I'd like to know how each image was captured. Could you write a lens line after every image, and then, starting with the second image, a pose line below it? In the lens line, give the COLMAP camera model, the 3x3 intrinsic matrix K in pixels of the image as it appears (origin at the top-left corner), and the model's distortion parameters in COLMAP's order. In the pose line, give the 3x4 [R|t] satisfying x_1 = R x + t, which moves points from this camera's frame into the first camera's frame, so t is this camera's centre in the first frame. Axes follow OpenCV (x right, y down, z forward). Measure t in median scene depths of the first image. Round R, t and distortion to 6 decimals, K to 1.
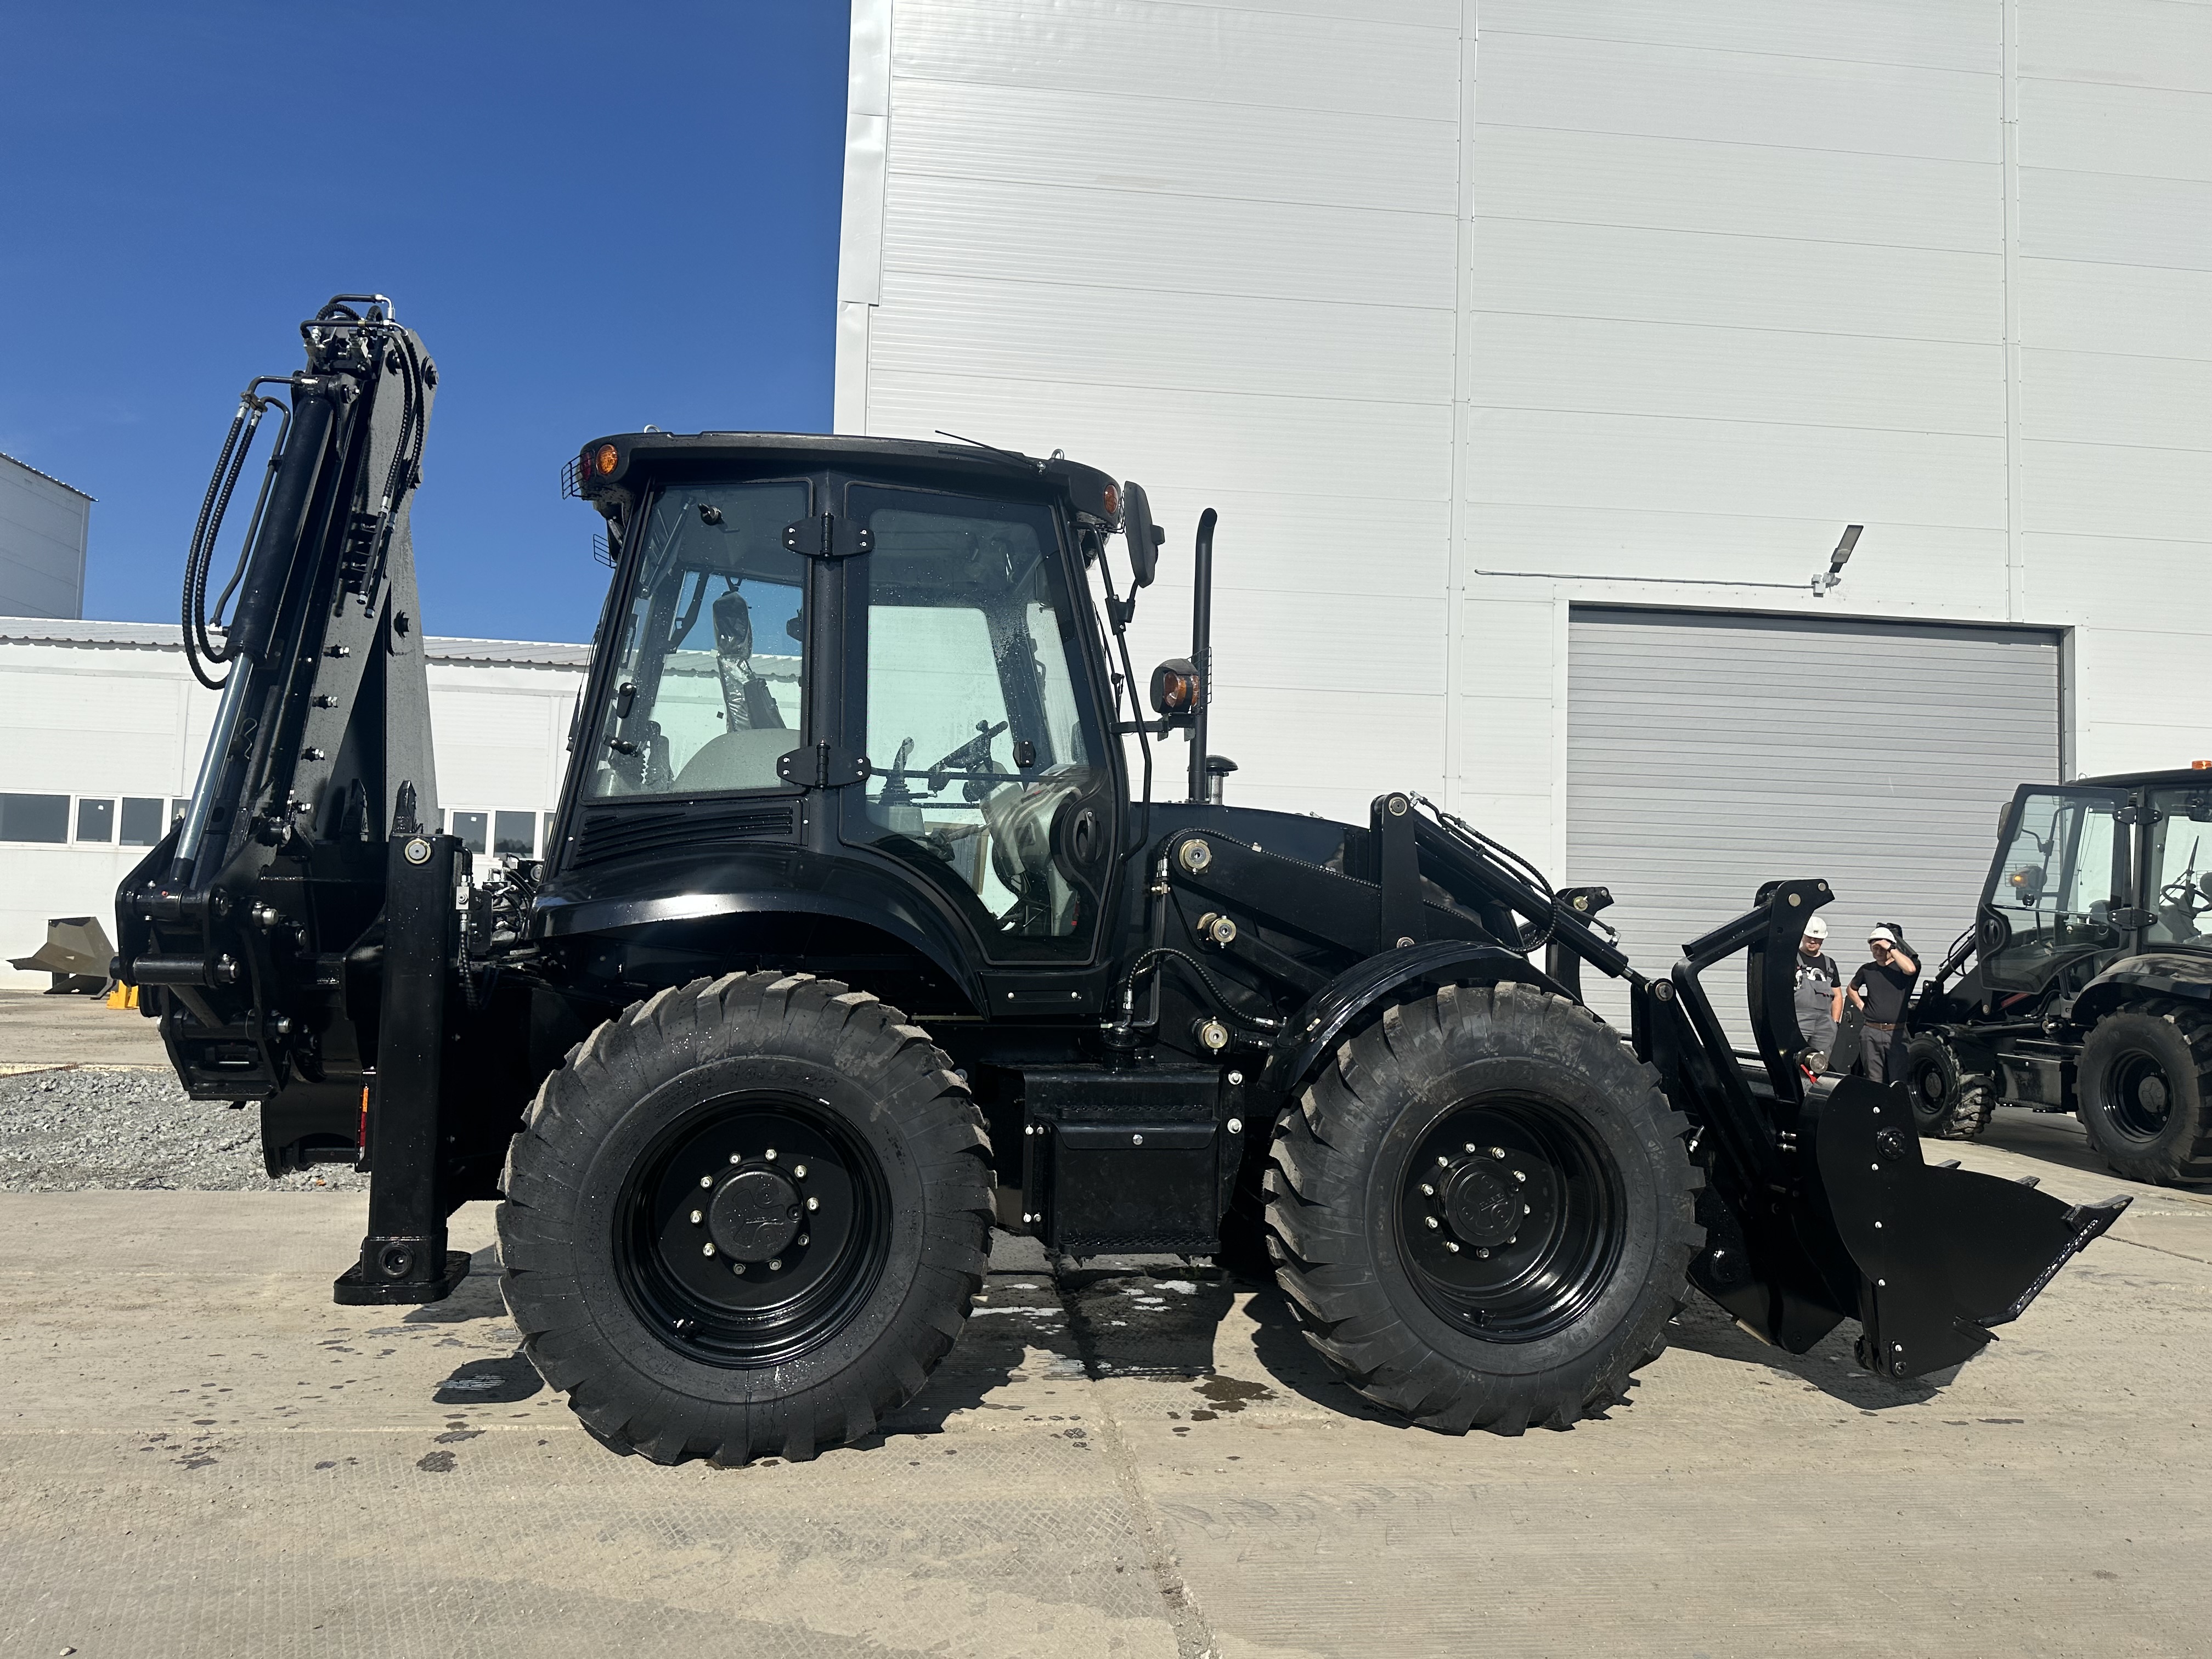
lens RADIAL K [[1559.4, 0, 1096.2], [0, 1559.4, 816.6], [0, 0, 1]] dist [0.045065, -0.055939]
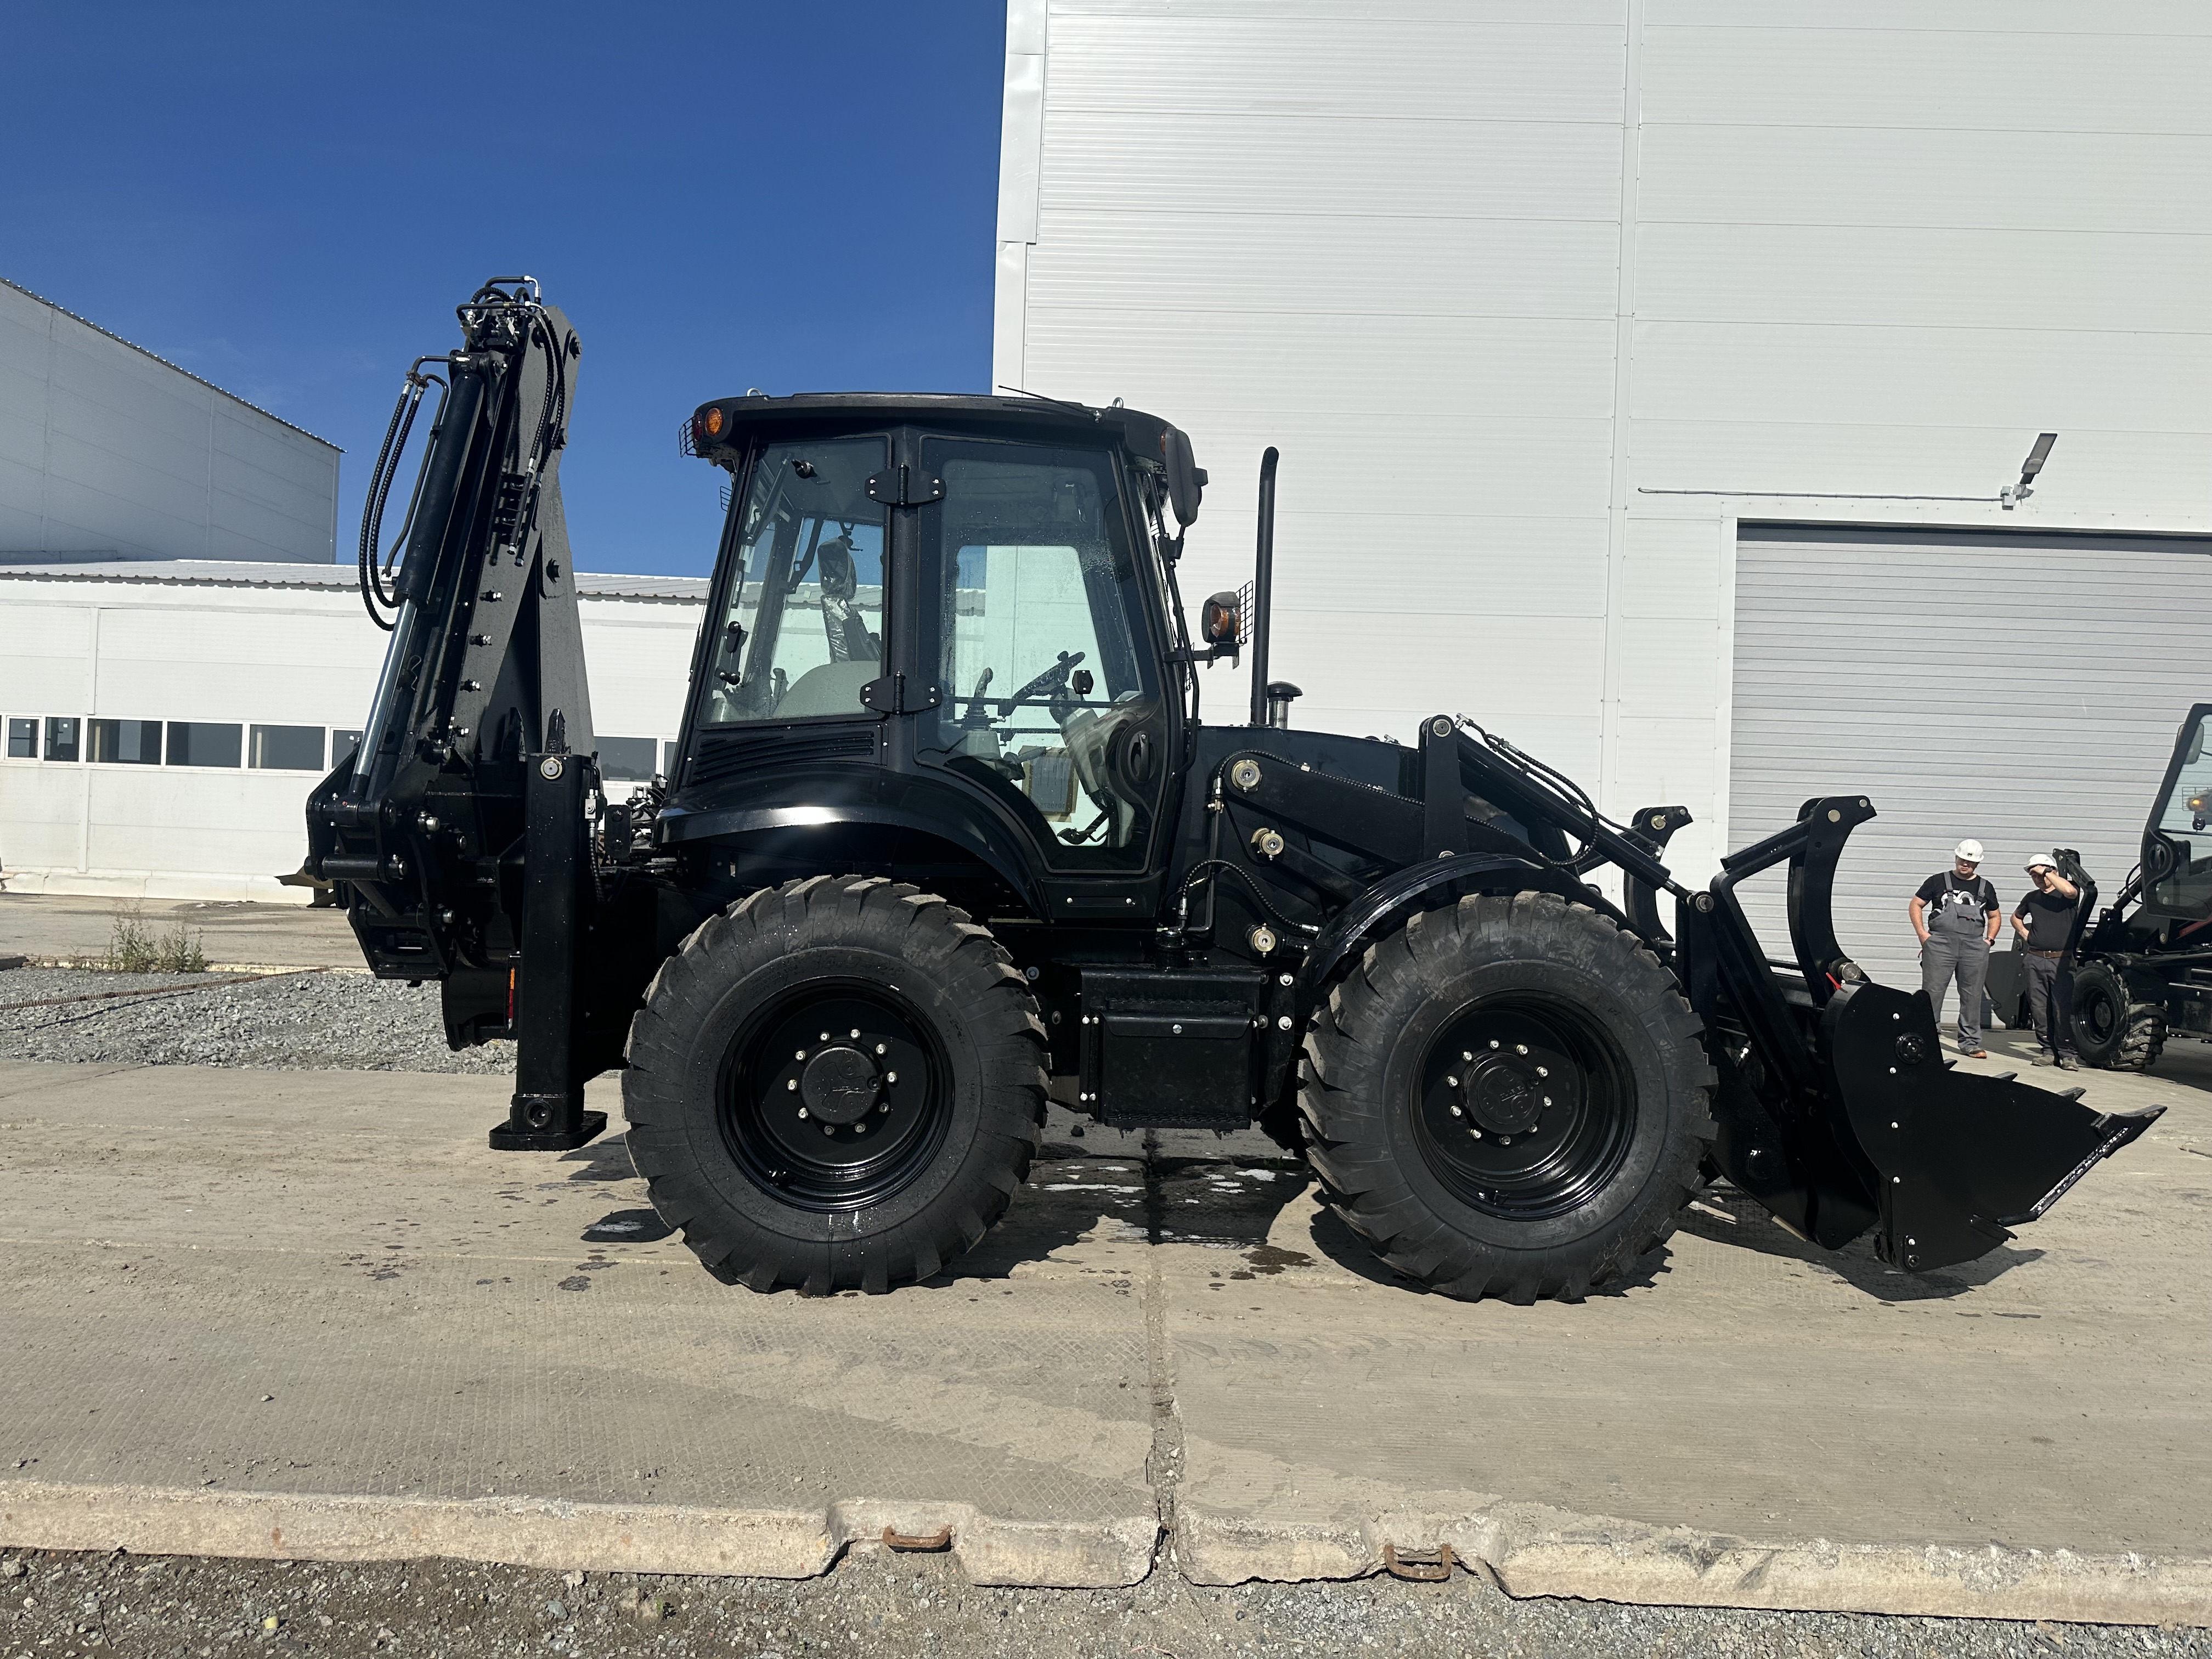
lens RADIAL K [[1559.4, 0, 1106.4], [0, 1559.4, 824.0], [0, 0, 1]] dist [0.045065, -0.055939]
pose [[0.992308, 0.002849, -0.123760, 0.107328], [0.003373, 0.998742, 0.050040, 0.005361], [0.123747, -0.050072, 0.991050, -0.092842]]
